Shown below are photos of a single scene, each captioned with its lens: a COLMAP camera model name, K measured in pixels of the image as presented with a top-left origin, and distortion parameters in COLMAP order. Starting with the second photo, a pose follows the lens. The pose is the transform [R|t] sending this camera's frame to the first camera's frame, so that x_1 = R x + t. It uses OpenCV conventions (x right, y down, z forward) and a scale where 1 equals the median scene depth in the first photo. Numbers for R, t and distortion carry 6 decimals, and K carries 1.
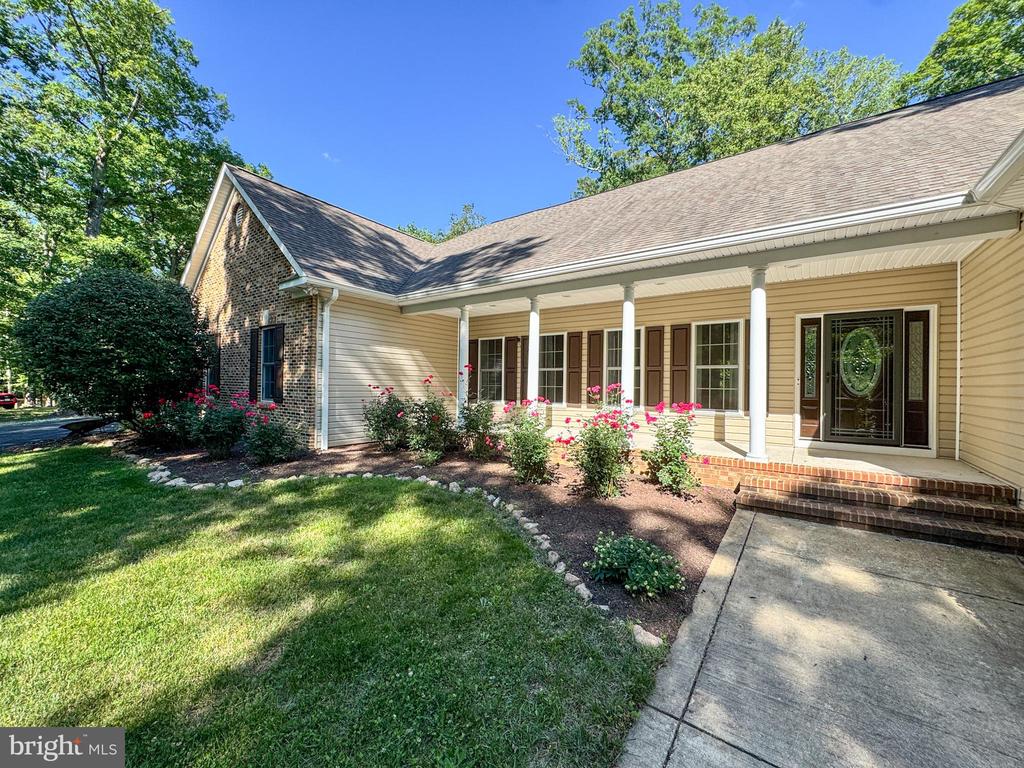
lens RADIAL K [[406.7, 0, 512.0], [0, 406.7, 384.0], [0, 0, 1]] dist [0.000344, 0.000093]
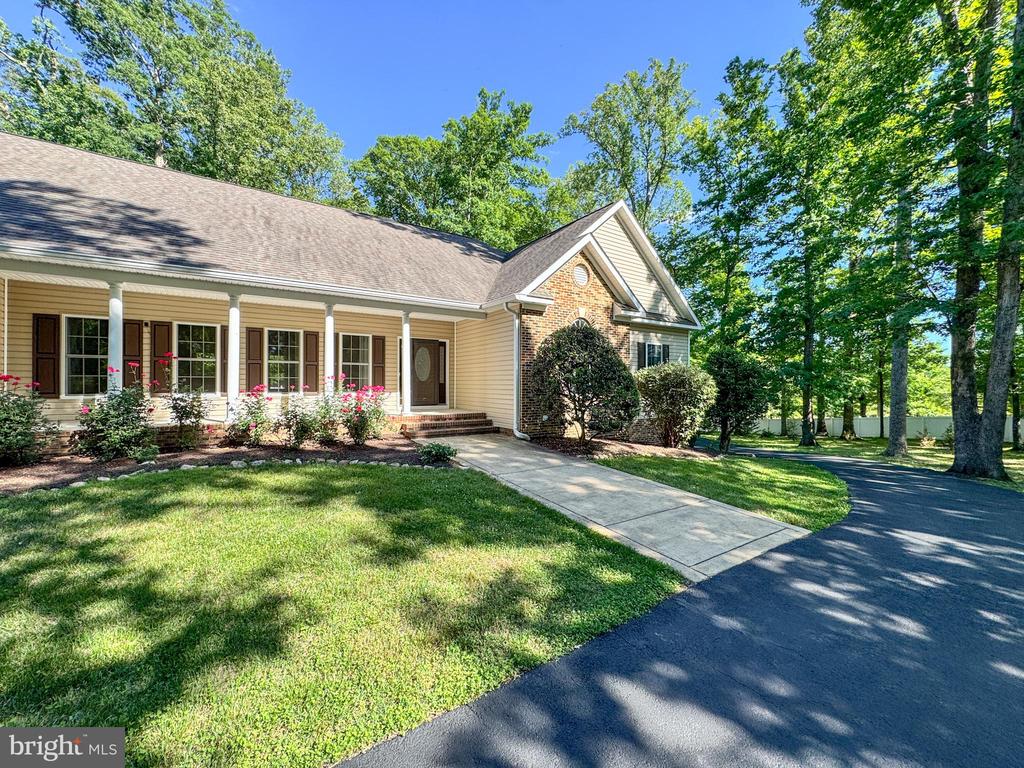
lens RADIAL K [[406.7, 0, 512.0], [0, 406.7, 384.0], [0, 0, 1]] dist [0.000344, 0.000093]
pose [[0.348305, -0.013343, 0.937286, -0.779950], [0.000932, 0.999903, 0.013888, 0.014659], [-0.937381, -0.003964, 0.348284, -0.087324]]
